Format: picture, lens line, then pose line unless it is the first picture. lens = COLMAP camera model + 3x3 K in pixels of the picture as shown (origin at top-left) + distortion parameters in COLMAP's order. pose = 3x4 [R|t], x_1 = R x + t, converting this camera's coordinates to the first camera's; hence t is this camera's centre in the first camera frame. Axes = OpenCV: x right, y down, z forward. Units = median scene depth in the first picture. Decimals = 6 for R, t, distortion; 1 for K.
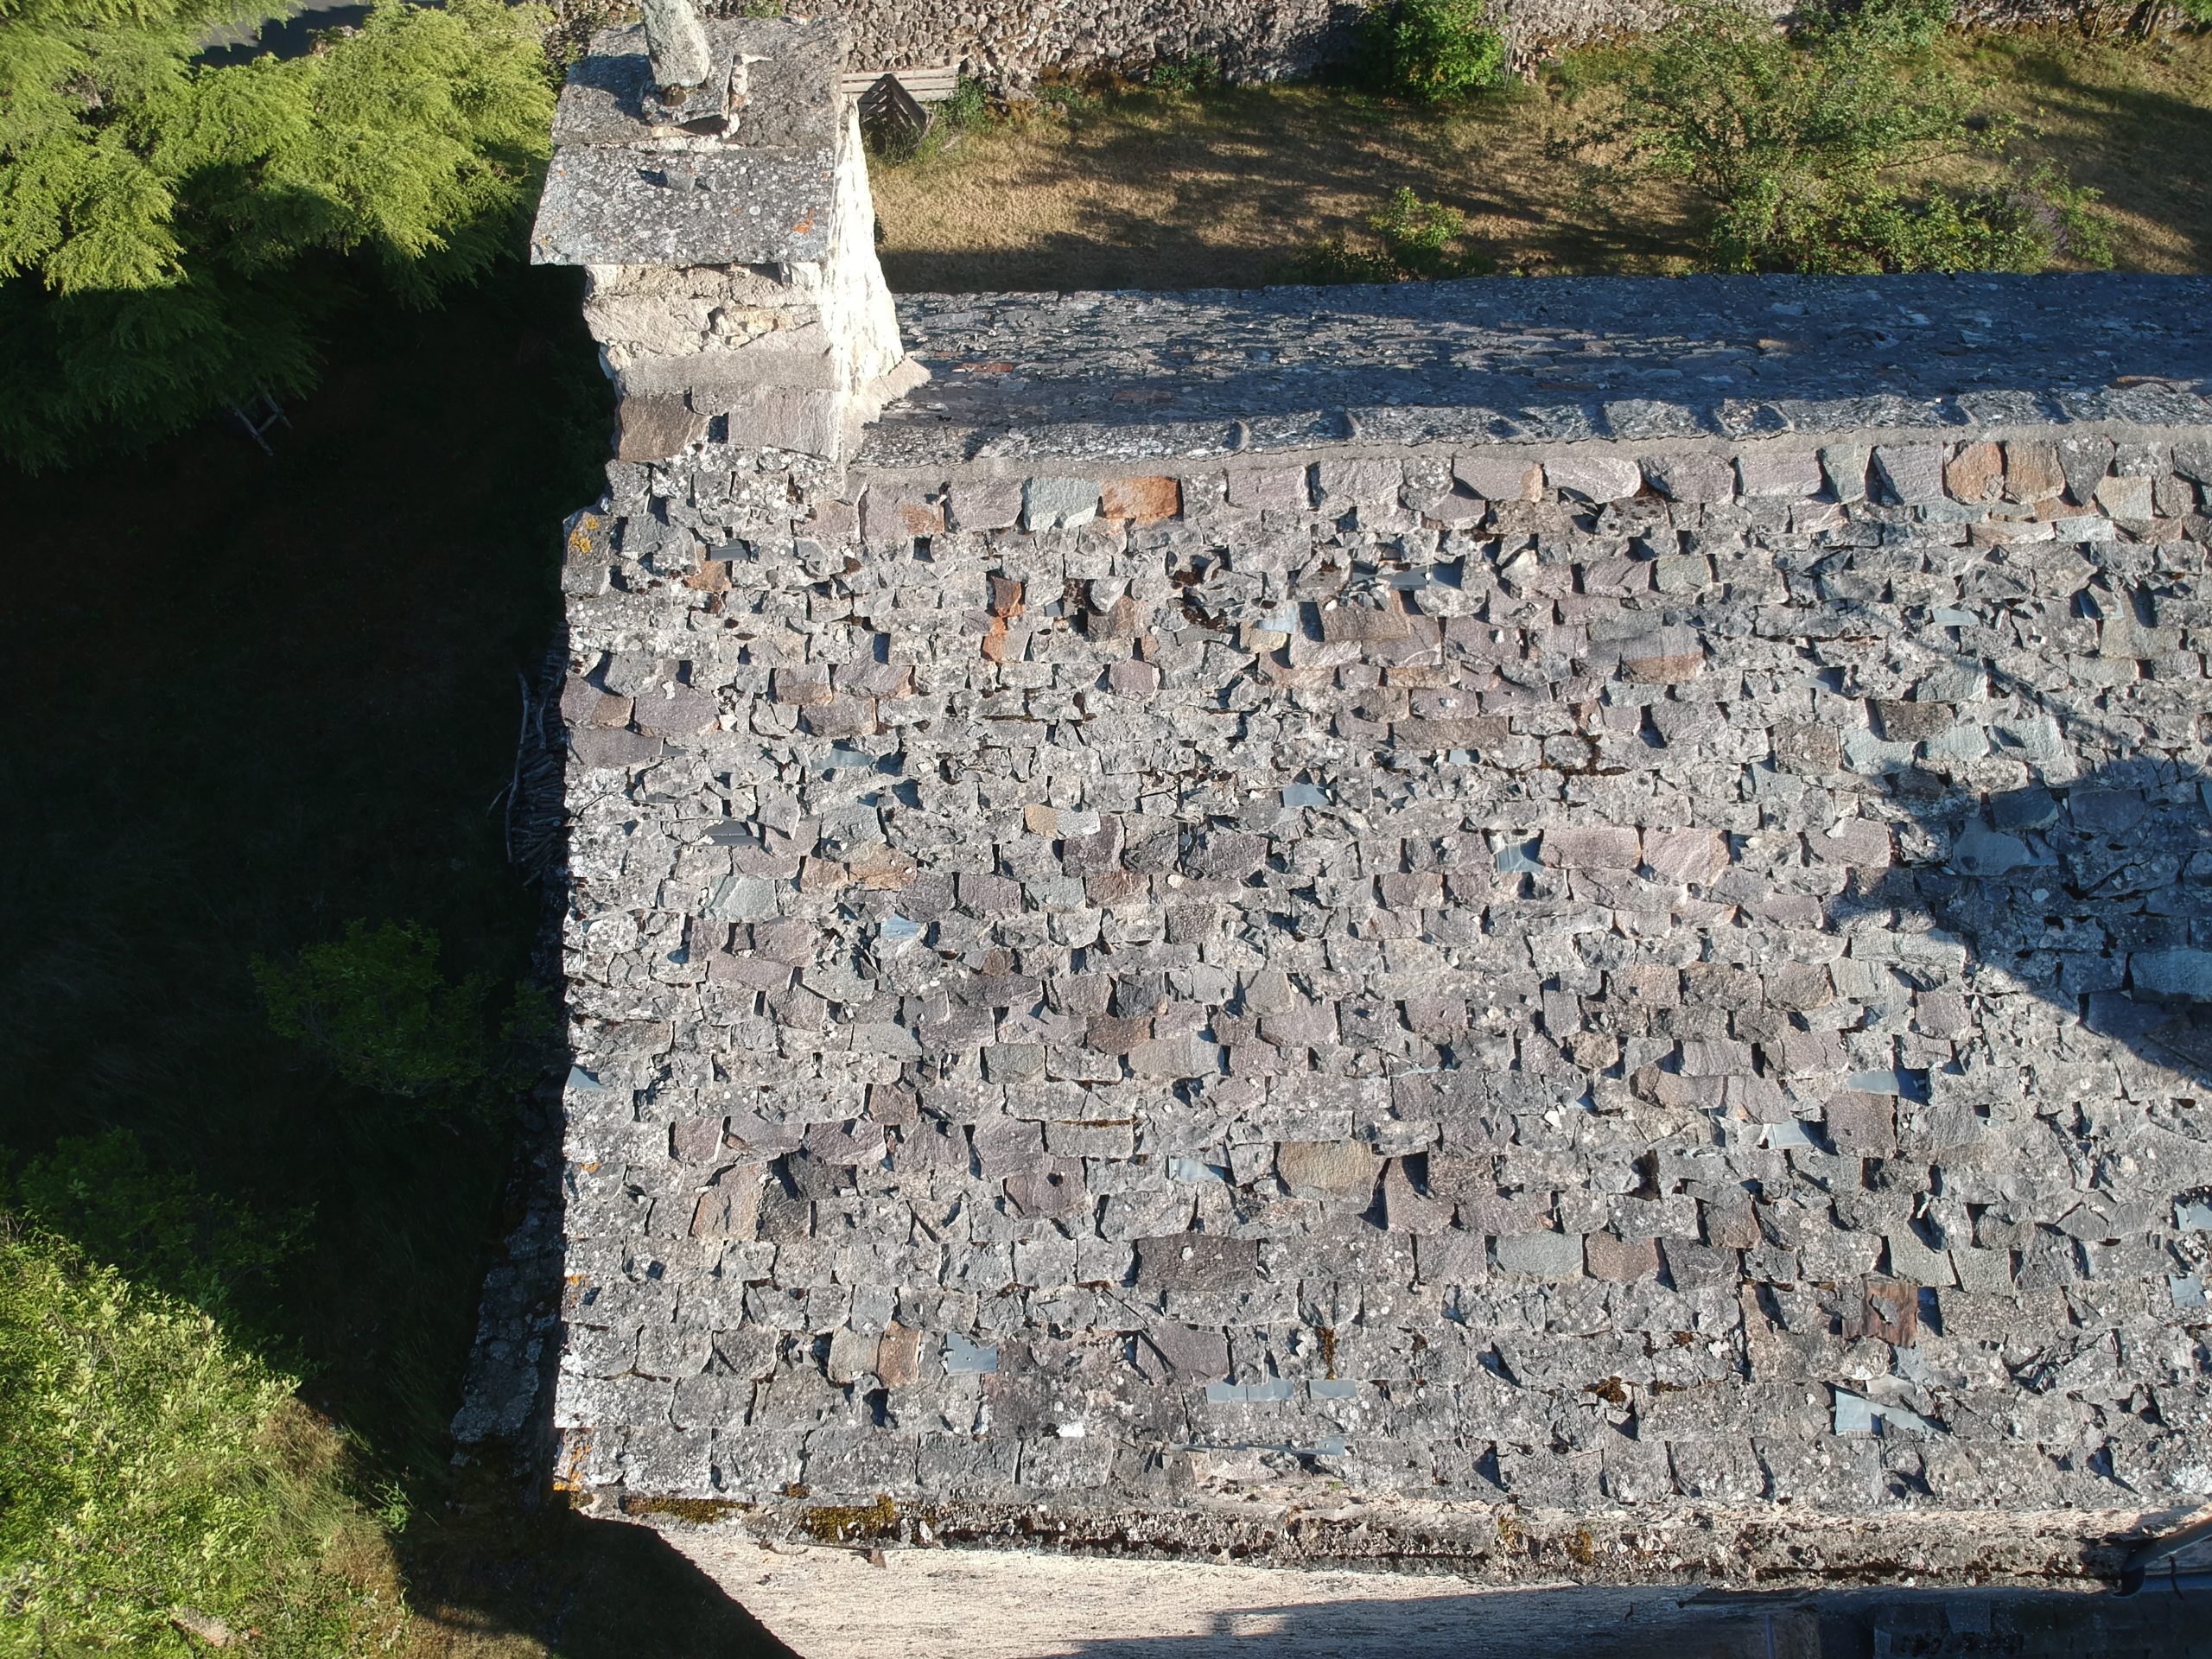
lens RADIAL K [[1650.7, 0, 1119.2], [0, 1650.7, 781.0], [0, 0, 1]] dist [0.080484, -0.153984]
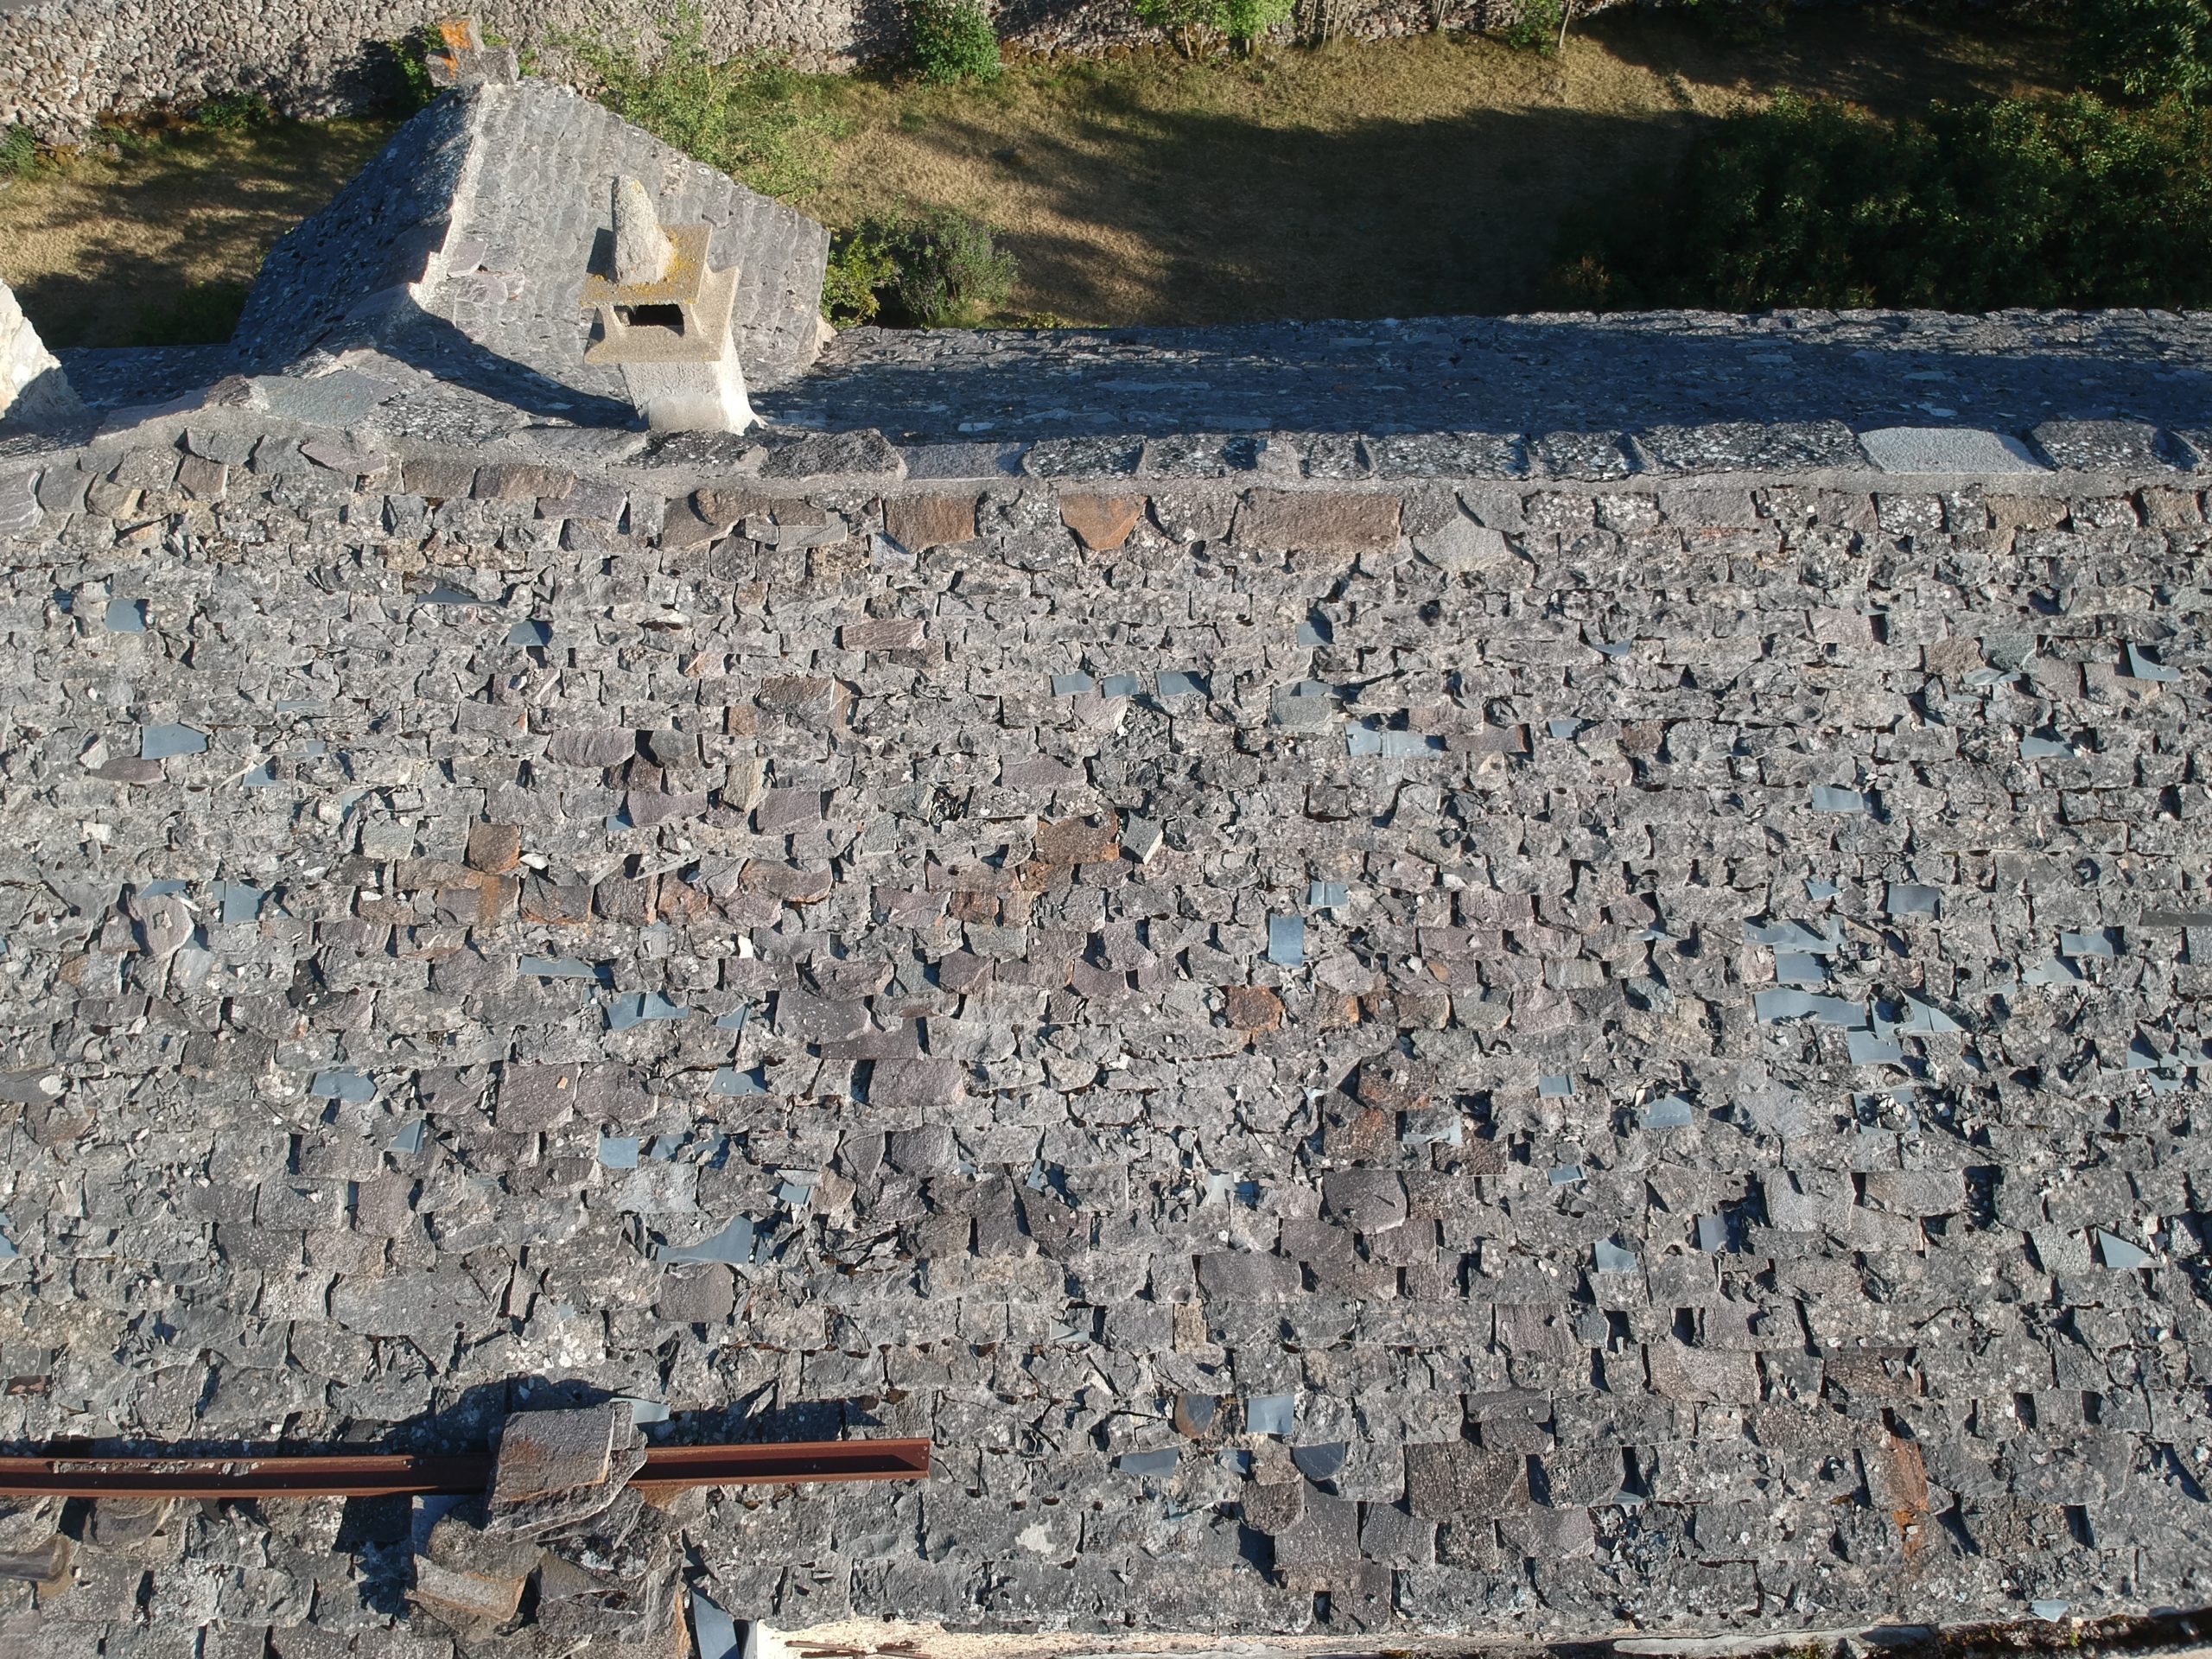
lens RADIAL K [[1650.7, 0, 1101.3], [0, 1650.7, 781.8], [0, 0, 1]] dist [0.080484, -0.153984]
pose [[0.999770, 0.004923, -0.020856, 1.946477], [-0.004866, 0.999984, 0.002803, -0.078992], [0.020870, -0.002701, 0.999779, 0.012131]]
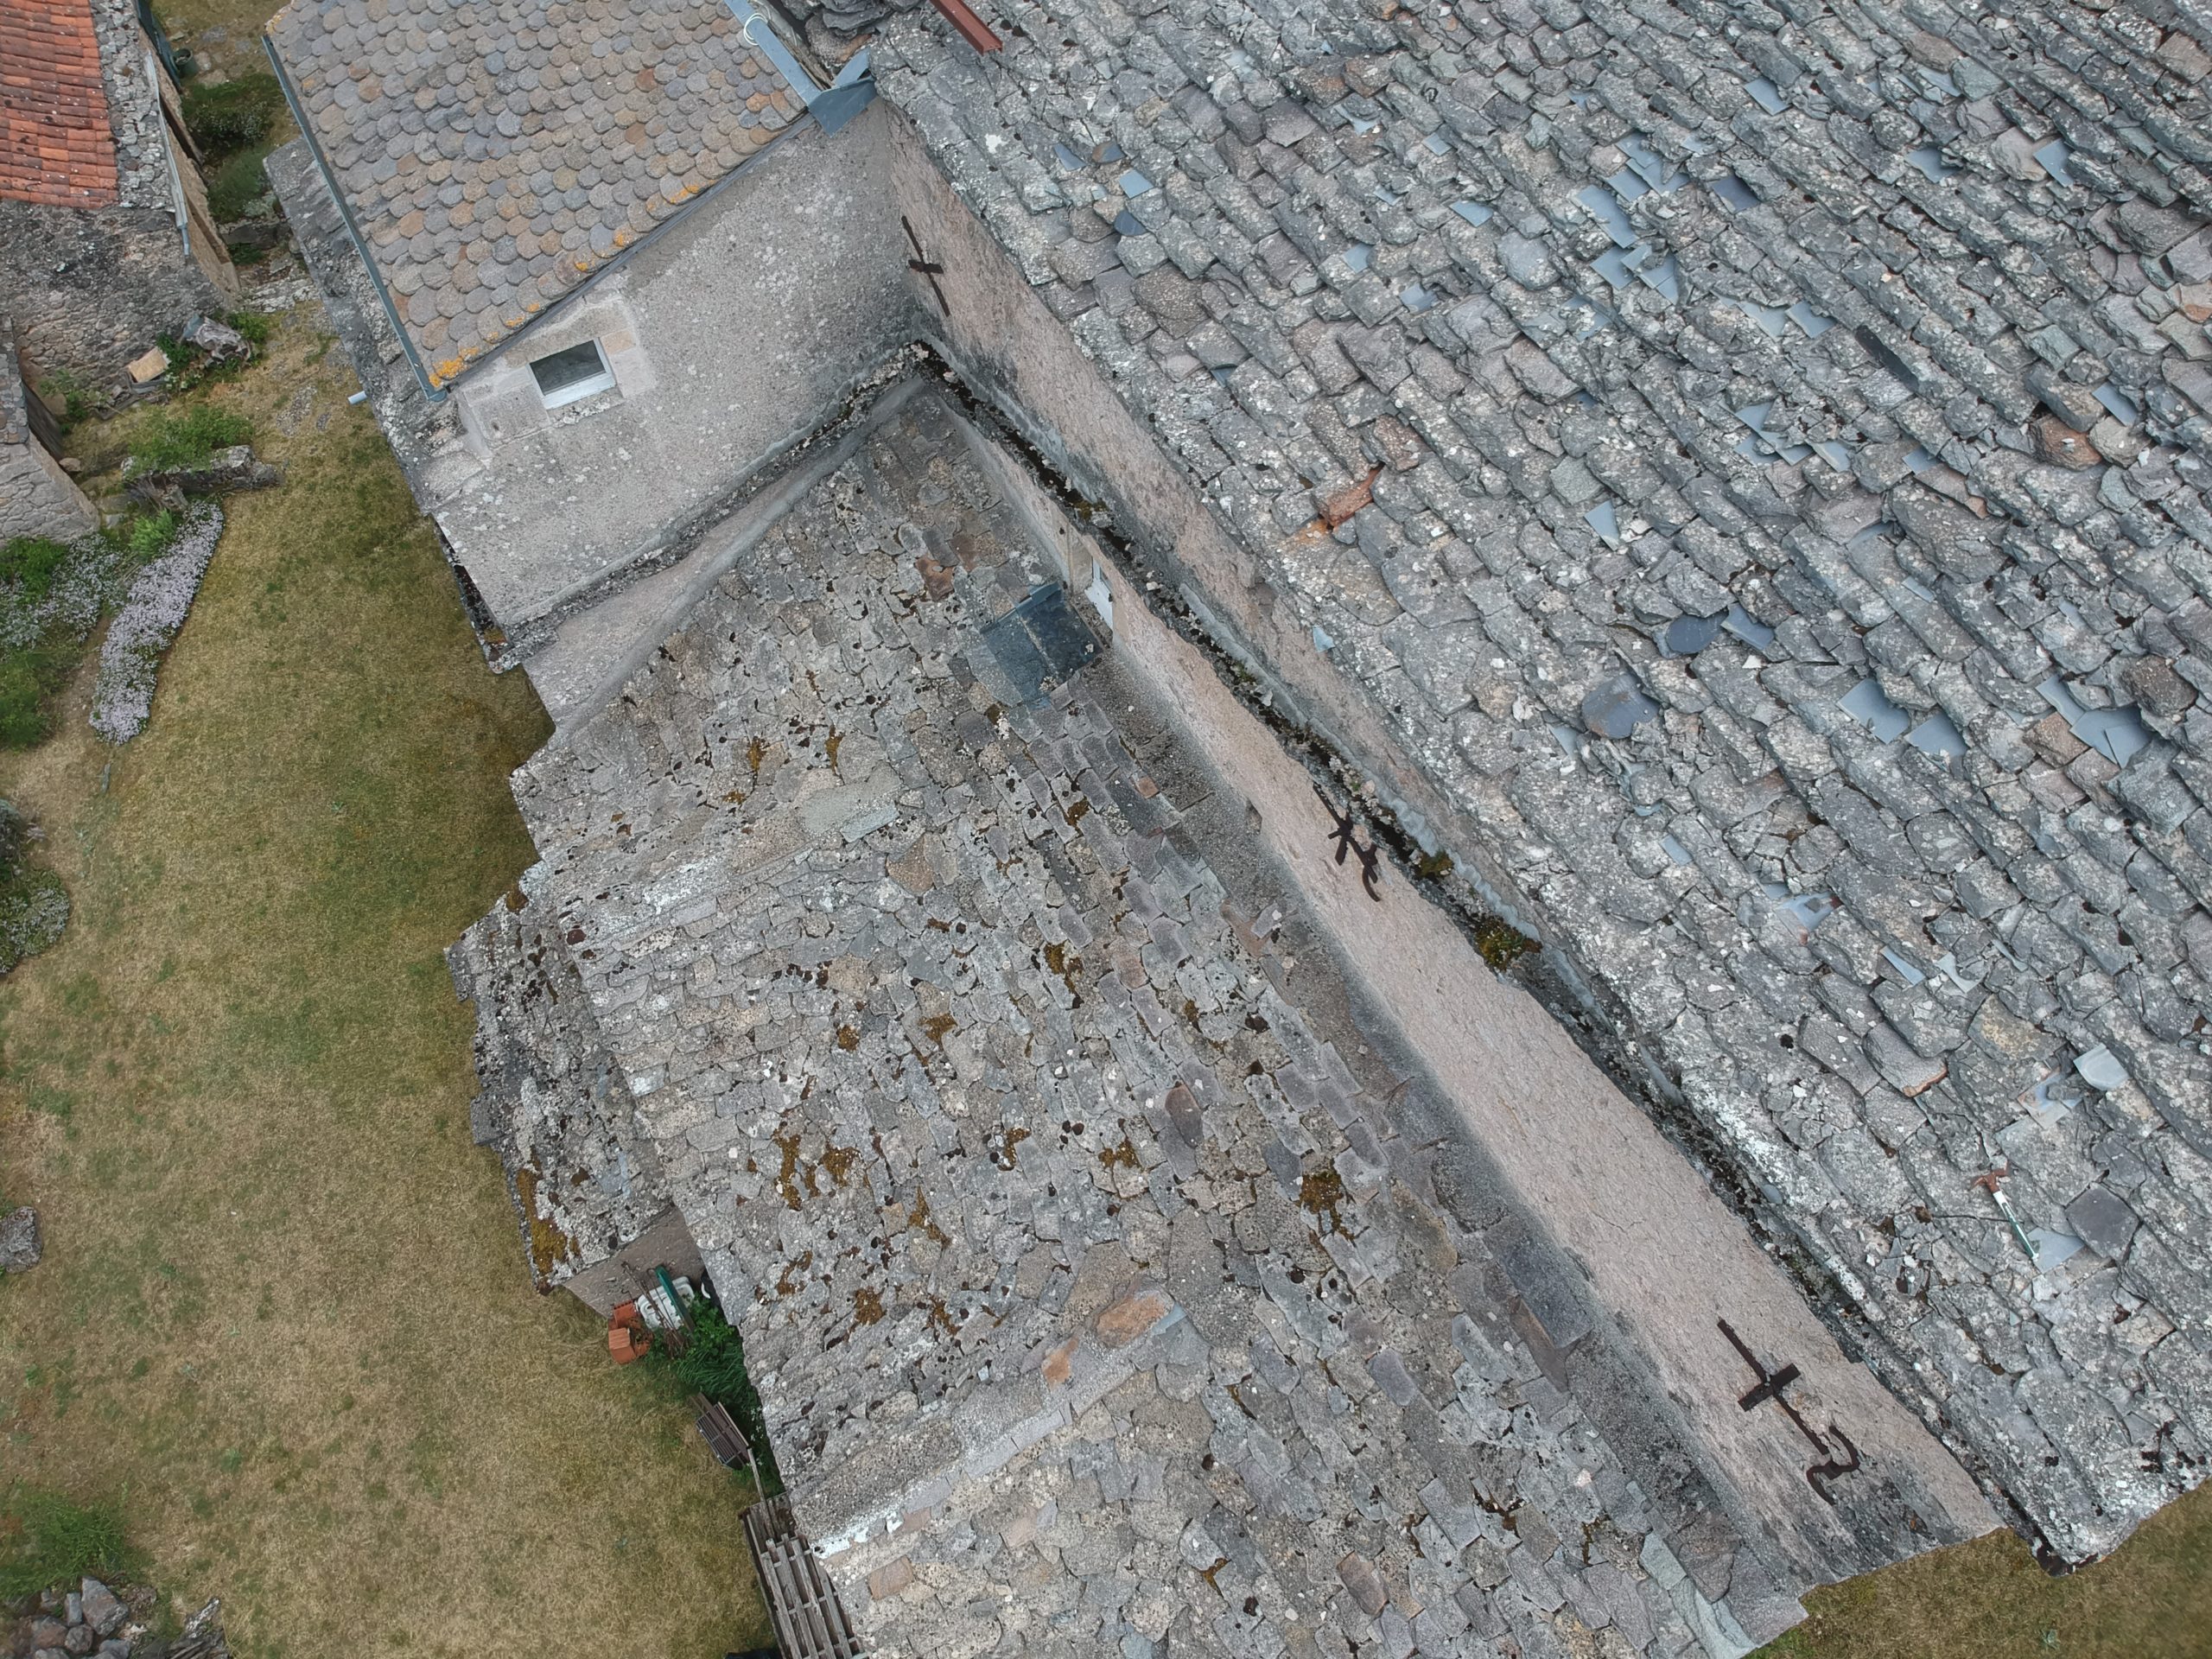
lens RADIAL K [[1646.4, 0, 1139.1], [0, 1646.4, 847.8], [0, 0, 1]] dist [0.041551, -0.102537]
pose [[0.487376, 0.752582, -0.442814, 2.995775], [-0.708893, 0.637117, 0.302578, 0.212368], [0.509839, 0.166439, 0.844015, -0.069000]]
